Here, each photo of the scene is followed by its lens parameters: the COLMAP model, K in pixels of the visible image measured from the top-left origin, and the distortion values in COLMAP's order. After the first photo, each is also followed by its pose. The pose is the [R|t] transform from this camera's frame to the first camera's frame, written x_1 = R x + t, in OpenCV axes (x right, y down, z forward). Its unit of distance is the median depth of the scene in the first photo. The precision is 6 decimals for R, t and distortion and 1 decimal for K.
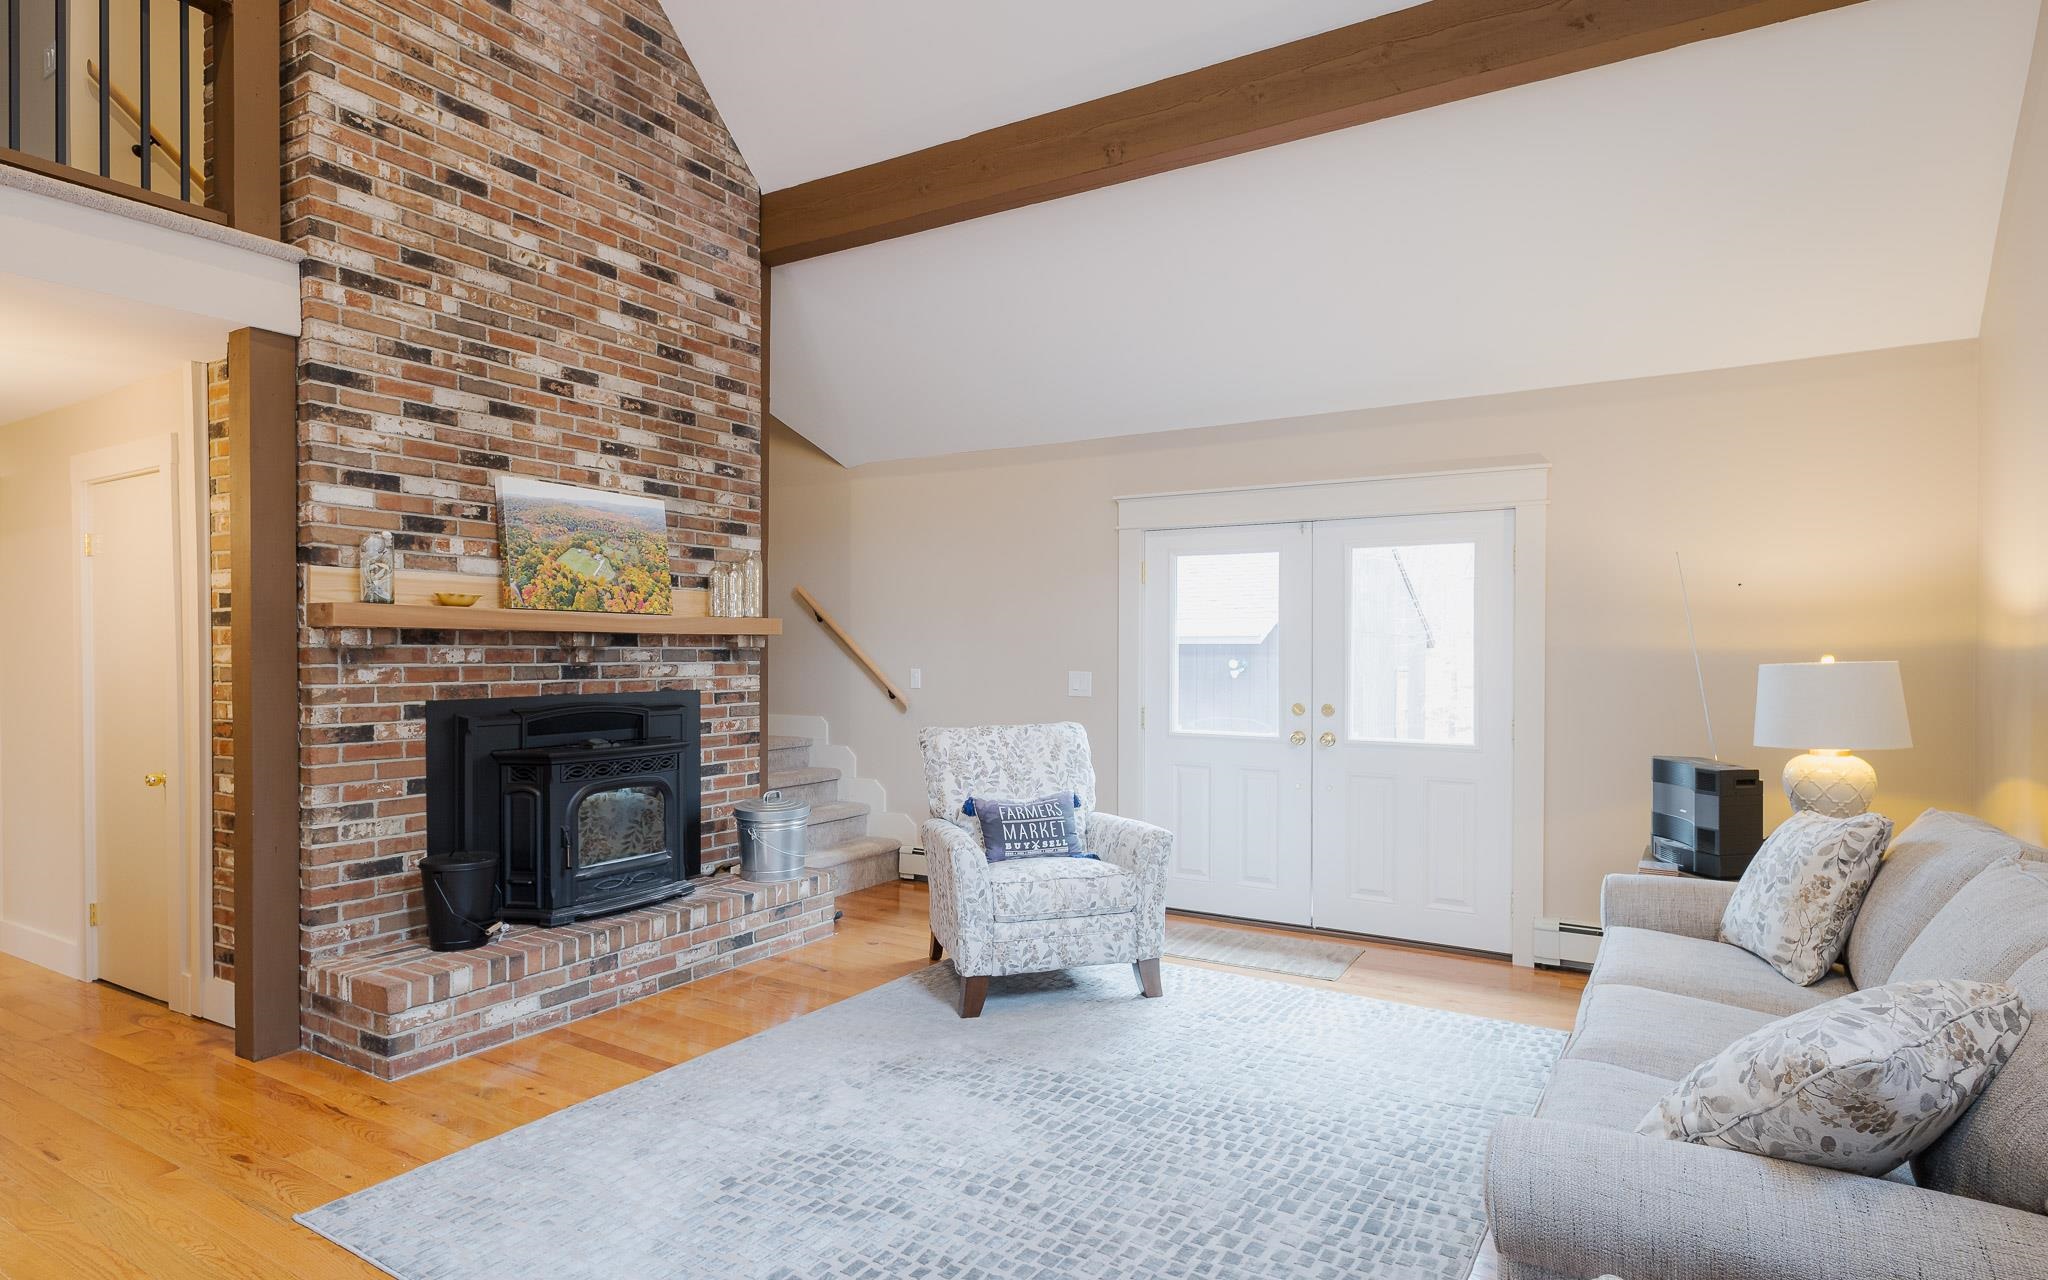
lens RADIAL K [[1089.9, 0, 1057.1], [0, 1089.9, 660.7], [0, 0, 1]] dist [0.002386, -0.002643]
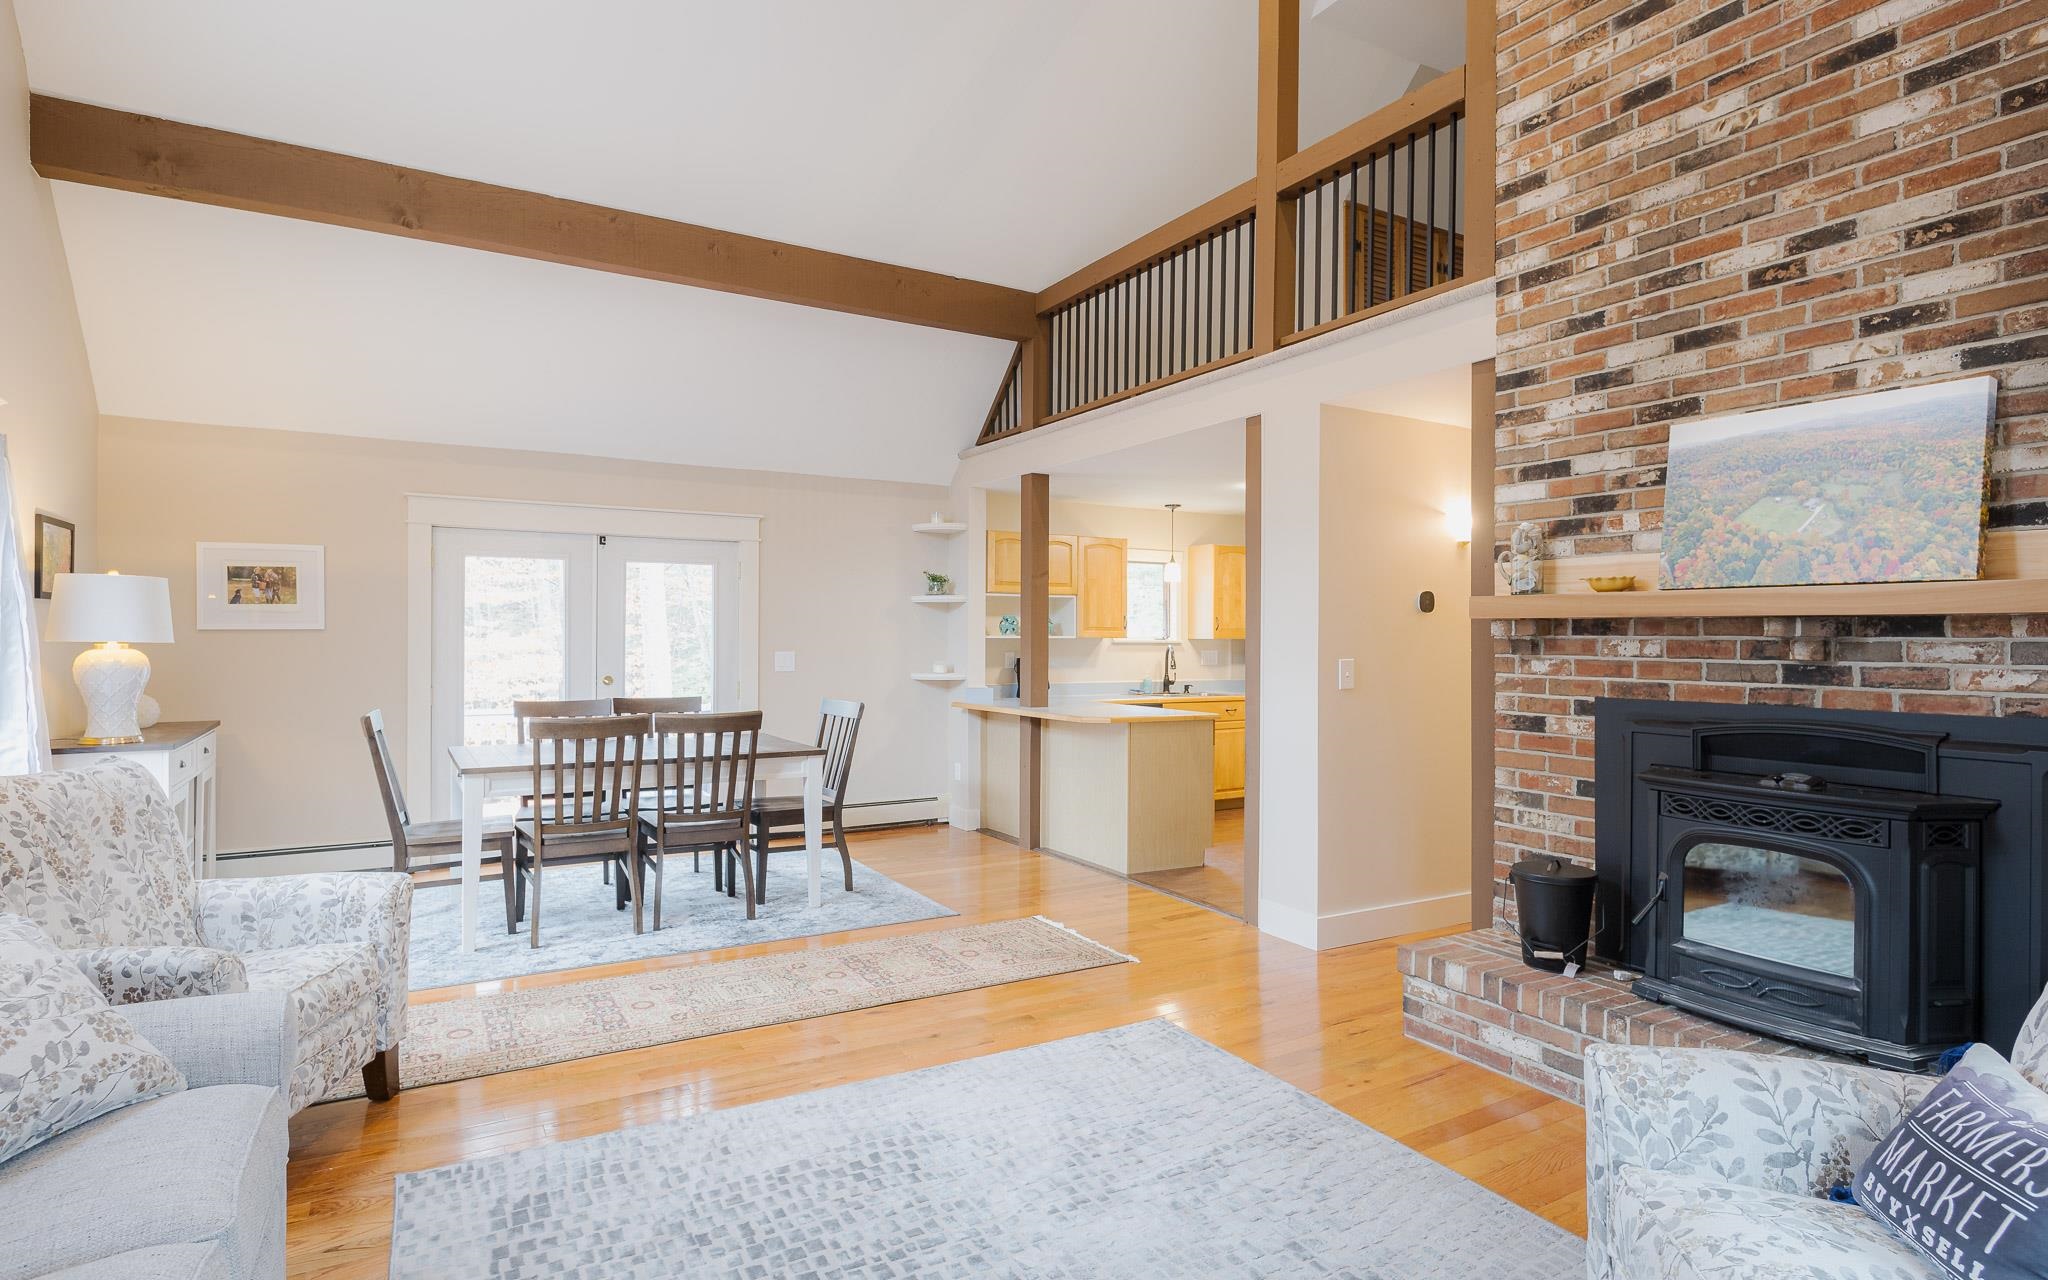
lens RADIAL K [[1059.9, 0, 982.7], [0, 1059.9, 639.8], [0, 0, 1]] dist [-0.001175, -0.001544]
pose [[-0.517409, -0.001895, -0.855736, 0.421534], [-0.012883, 0.999901, 0.005575, -0.008991], [0.855641, 0.013909, -0.517382, 0.963115]]
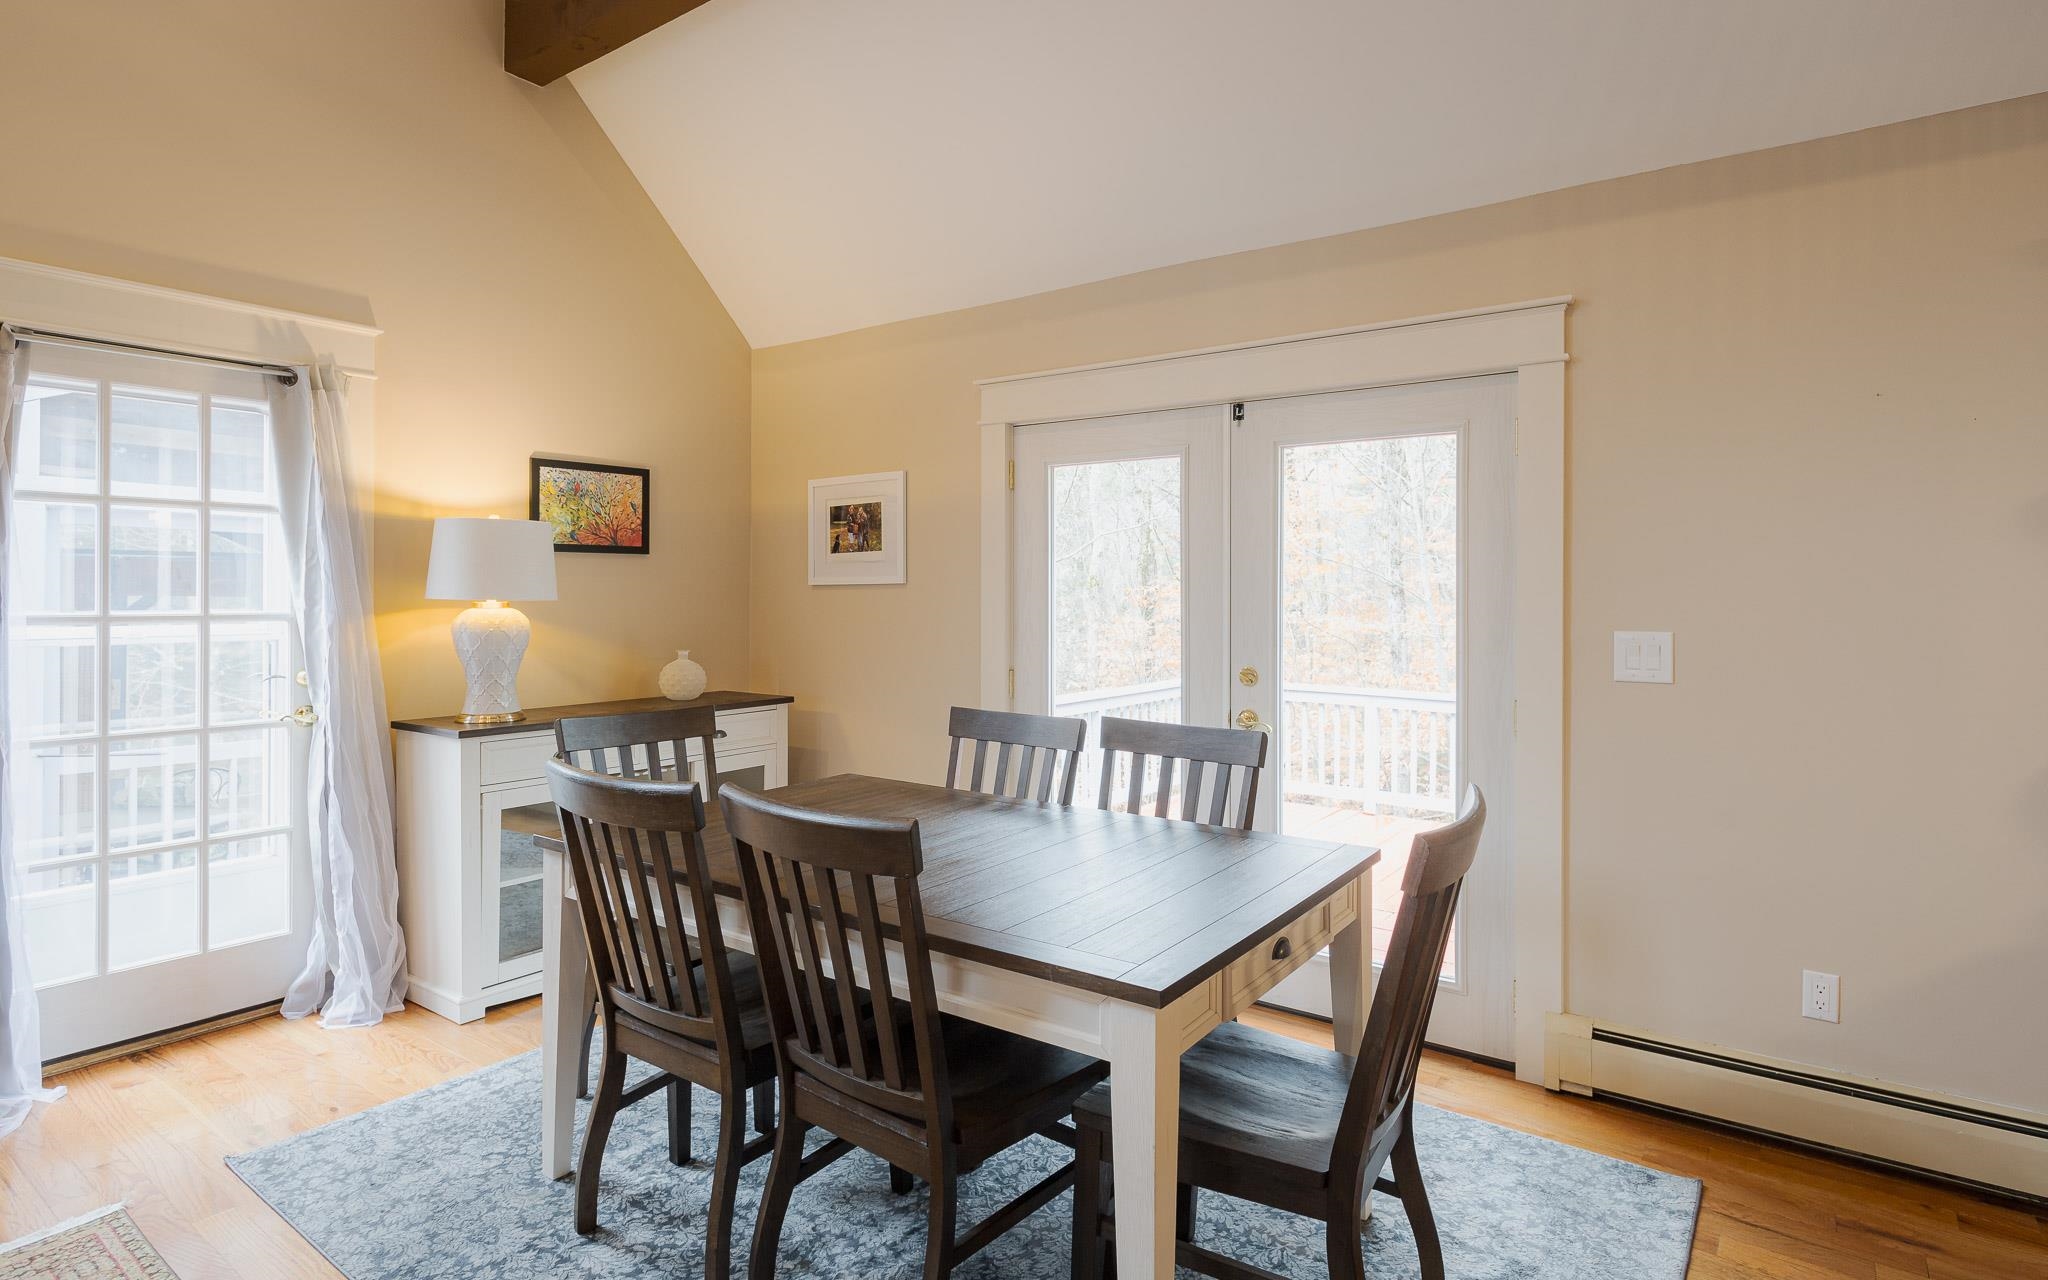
lens RADIAL K [[1060.9, 0, 1031.9], [0, 1060.9, 592.8], [0, 0, 1]] dist [-0.001598, -0.000048]
pose [[-0.995019, -0.003811, 0.099617, -0.585310], [-0.002684, 0.999931, 0.011445, -0.006825], [-0.099654, 0.011121, -0.994960, 0.499043]]
